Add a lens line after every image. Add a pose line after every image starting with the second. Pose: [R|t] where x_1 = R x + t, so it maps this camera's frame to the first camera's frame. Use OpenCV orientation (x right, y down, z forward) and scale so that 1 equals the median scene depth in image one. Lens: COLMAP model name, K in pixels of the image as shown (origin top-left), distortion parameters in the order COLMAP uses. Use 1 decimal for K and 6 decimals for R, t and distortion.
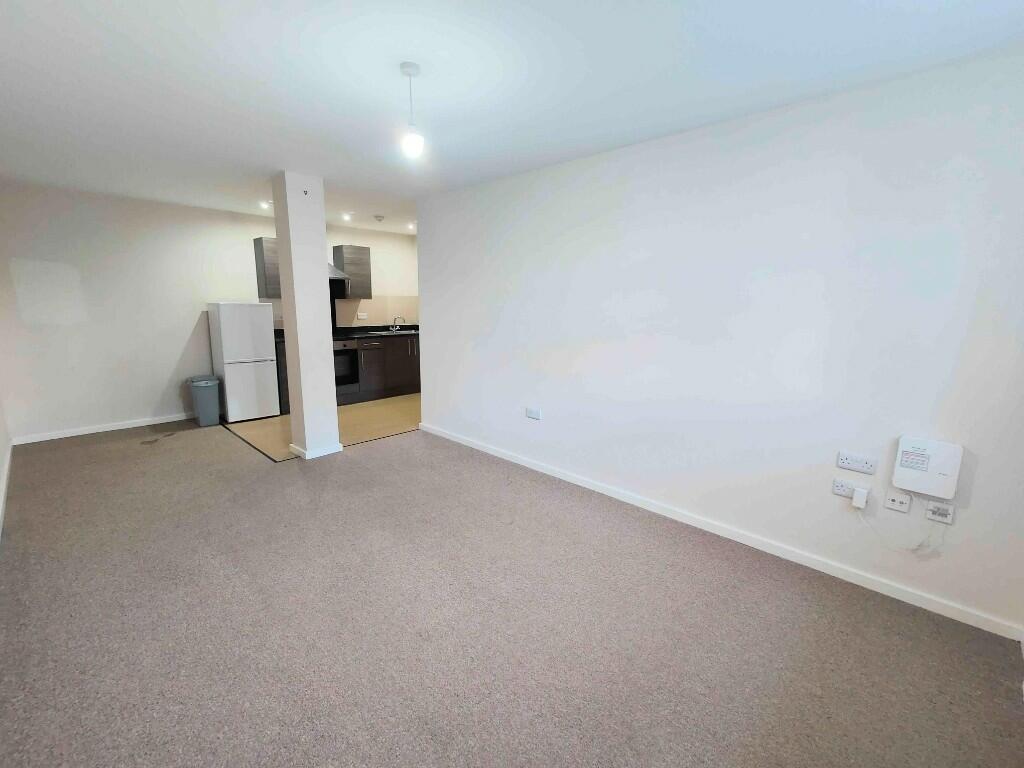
lens RADIAL K [[445.2, 0, 510.2], [0, 445.2, 379.7], [0, 0, 1]] dist [-0.000256, 0.000265]
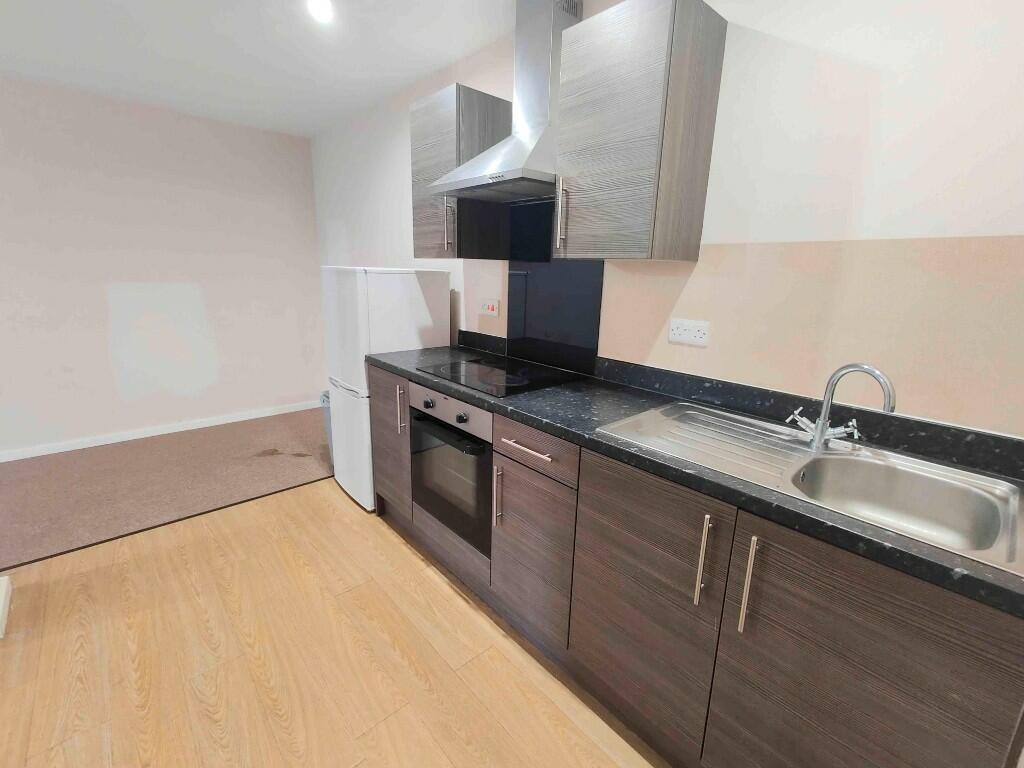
lens RADIAL K [[445.2, 0, 510.2], [0, 445.2, 379.7], [0, 0, 1]] dist [-0.000256, 0.000265]
pose [[-0.062428, 0.213849, -0.974870, -0.104433], [-0.195018, 0.955333, 0.222051, -0.202563], [0.978811, 0.203980, -0.017936, 1.203047]]
